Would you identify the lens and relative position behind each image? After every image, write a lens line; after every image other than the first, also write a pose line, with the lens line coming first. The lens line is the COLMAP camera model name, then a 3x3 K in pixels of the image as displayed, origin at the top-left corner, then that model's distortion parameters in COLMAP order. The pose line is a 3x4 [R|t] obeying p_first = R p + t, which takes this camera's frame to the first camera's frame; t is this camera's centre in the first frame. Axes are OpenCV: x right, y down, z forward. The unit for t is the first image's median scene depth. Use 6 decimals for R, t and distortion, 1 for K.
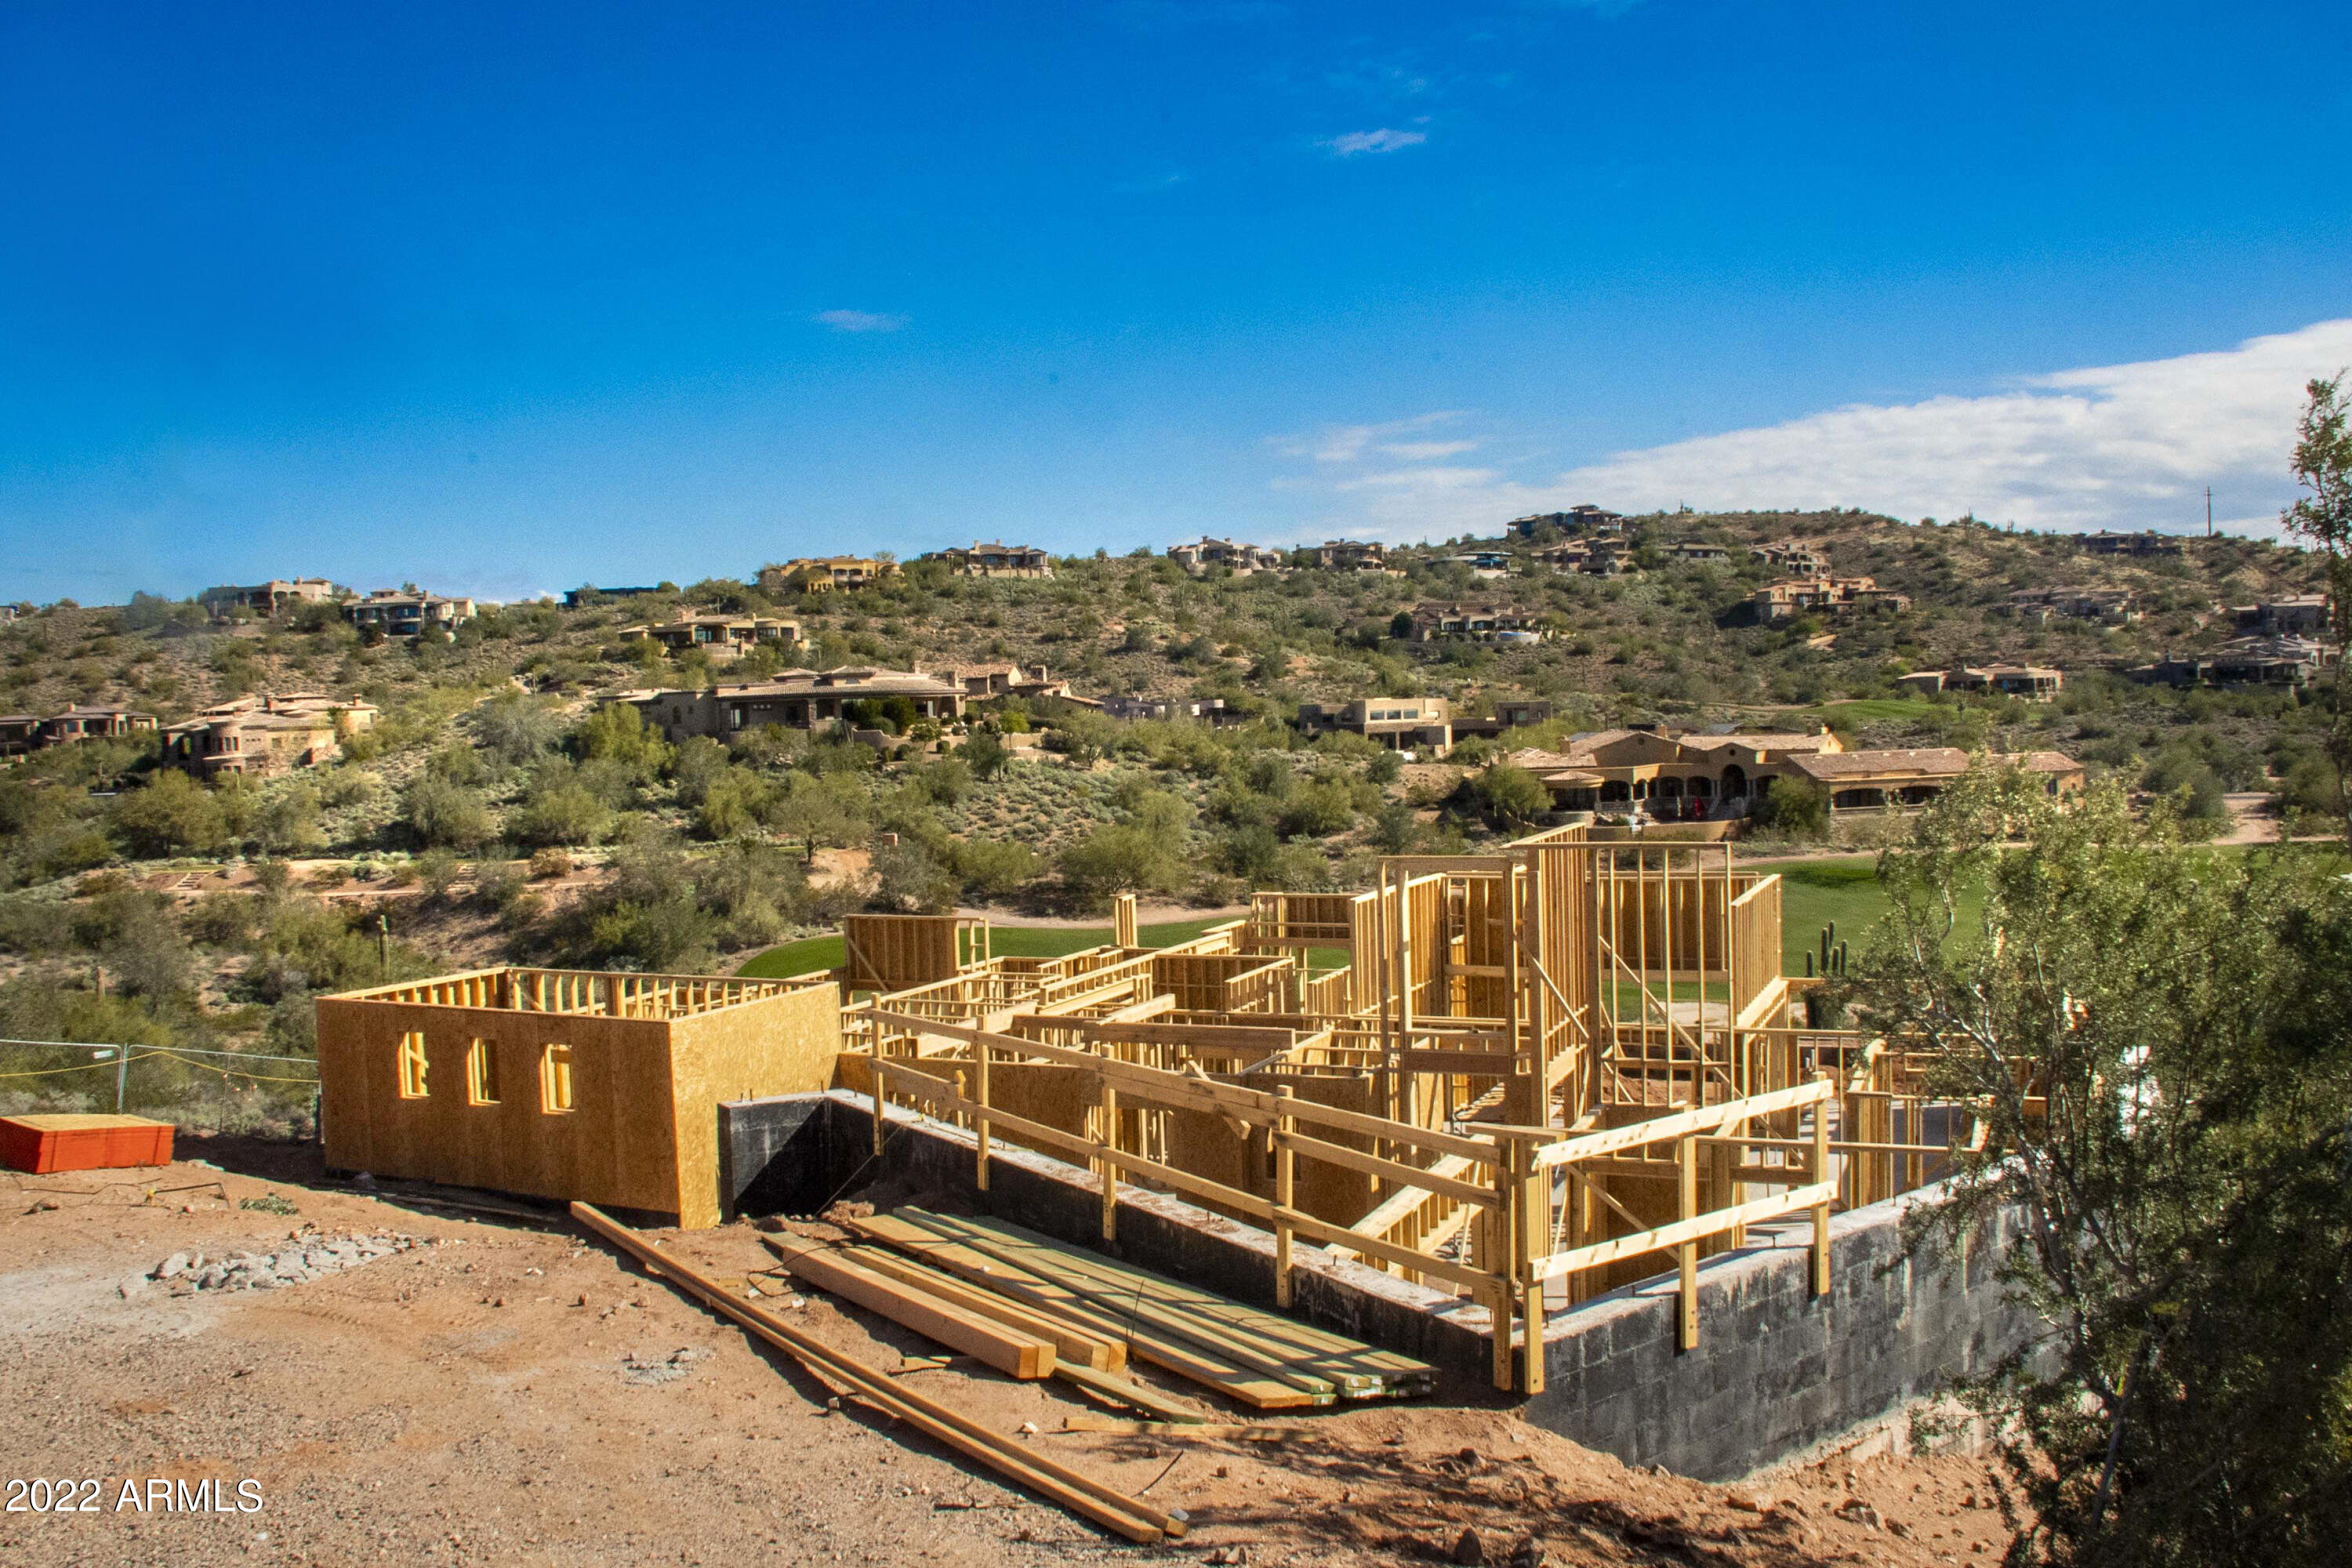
lens RADIAL K [[1913.2, 0, 1175.9], [0, 1913.2, 789.0], [0, 0, 1]] dist [-0.161710, 0.101184]
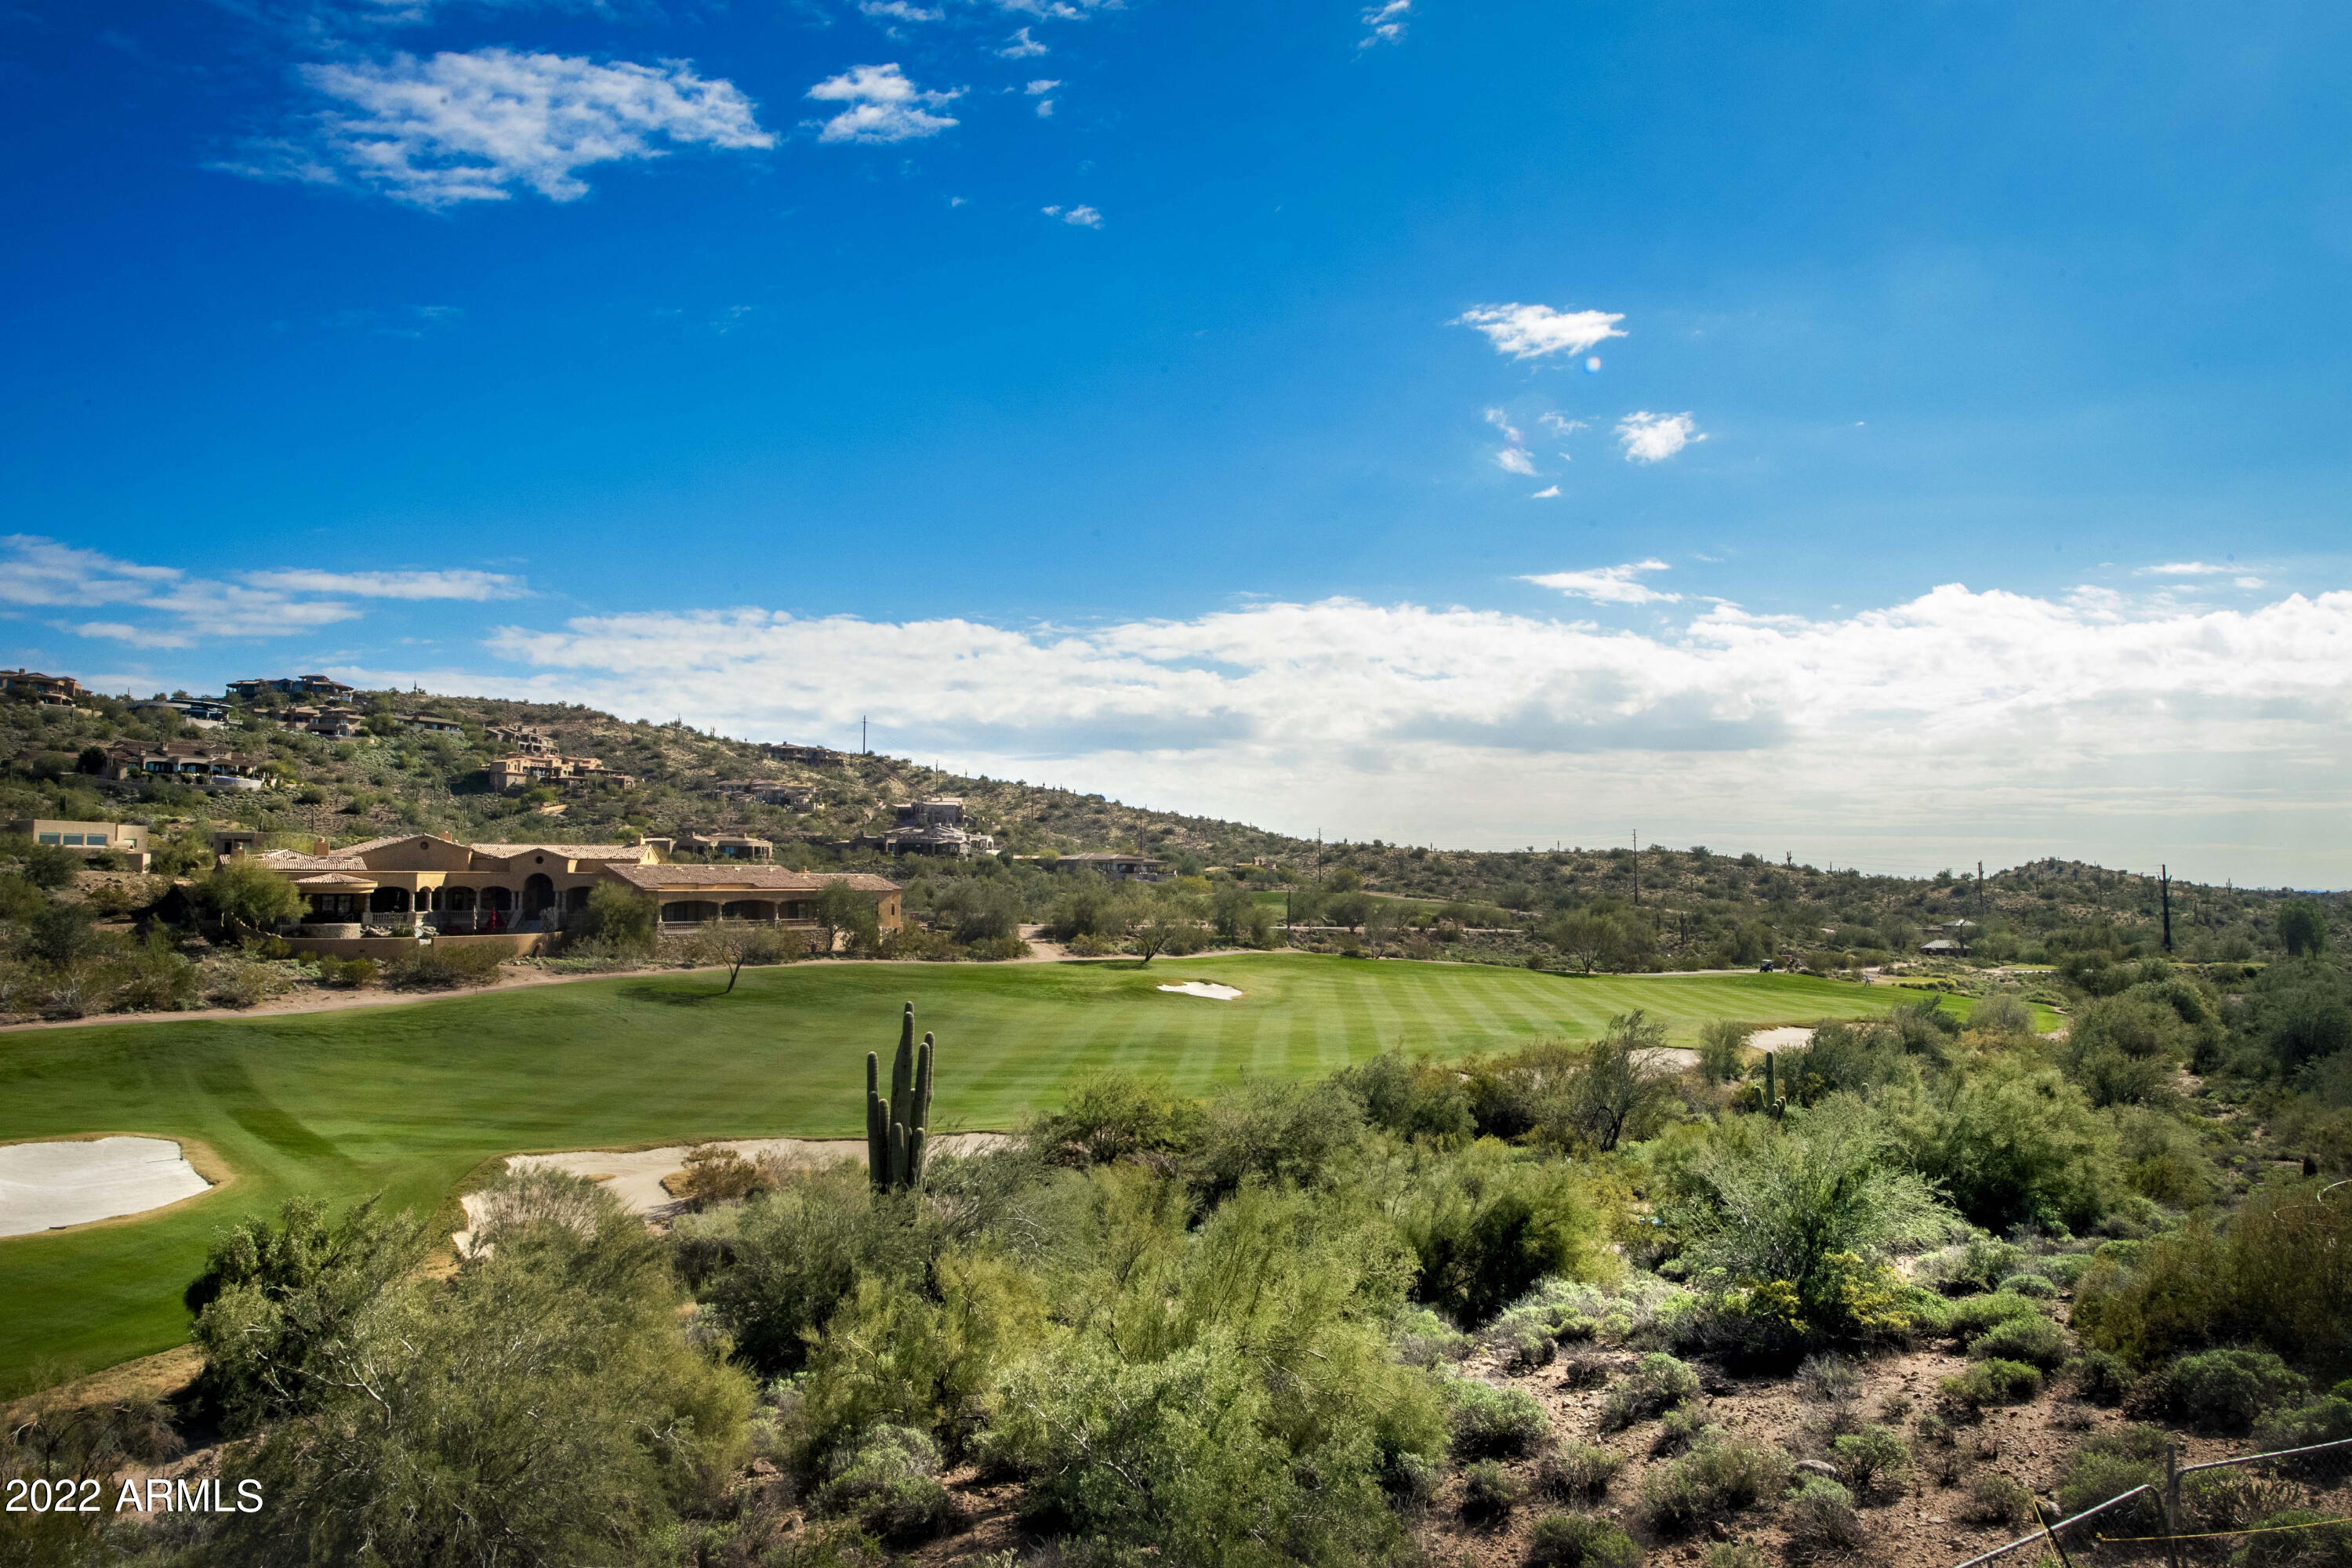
lens RADIAL K [[1537.7, 0, 1156.6], [0, 1537.7, 772.8], [0, 0, 1]] dist [0.001841, -0.000934]
pose [[0.747371, 0.082006, 0.659327, 0.012786], [-0.001085, 0.992503, -0.122216, 0.010706], [-0.664406, 0.090625, 0.741857, 0.104784]]
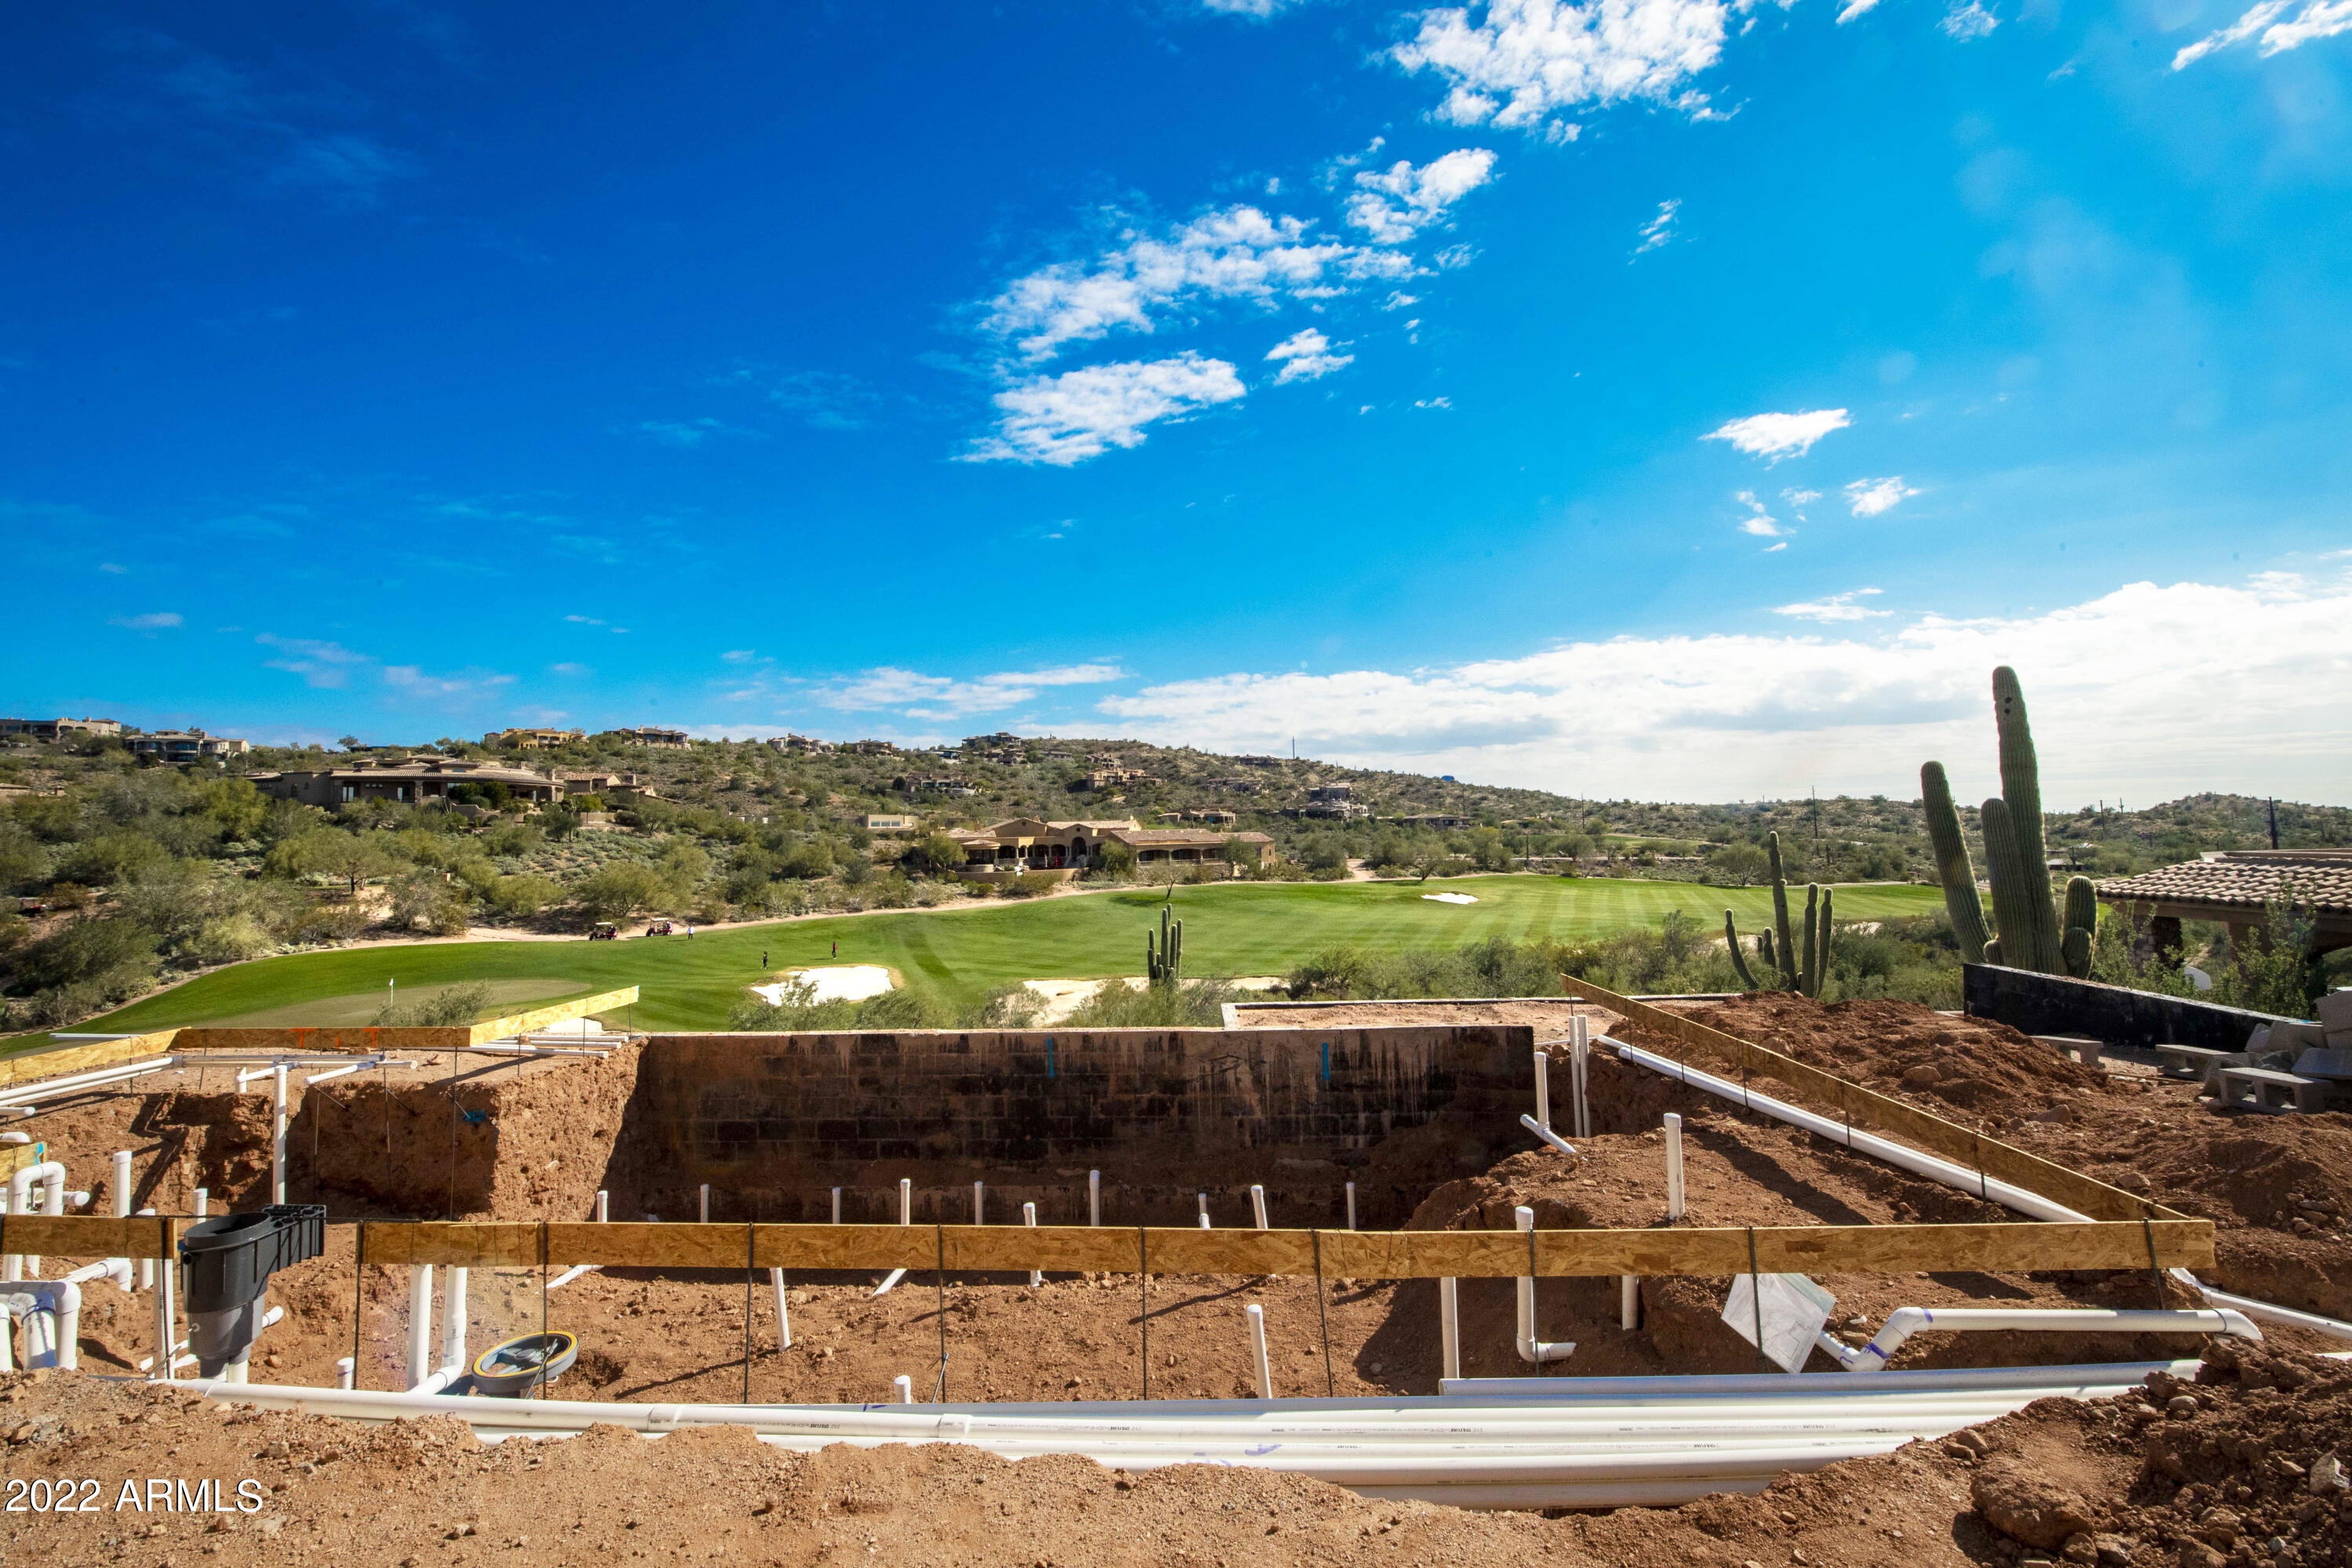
lens RADIAL K [[926.3, 0, 1164.4], [0, 926.3, 778.0], [0, 0, 1]] dist [-0.014811, -0.002878]
pose [[0.926920, 0.036909, 0.373439, 0.022456], [0.005629, 0.993672, -0.112182, 0.010600], [-0.375216, 0.106086, 0.920847, 0.082305]]
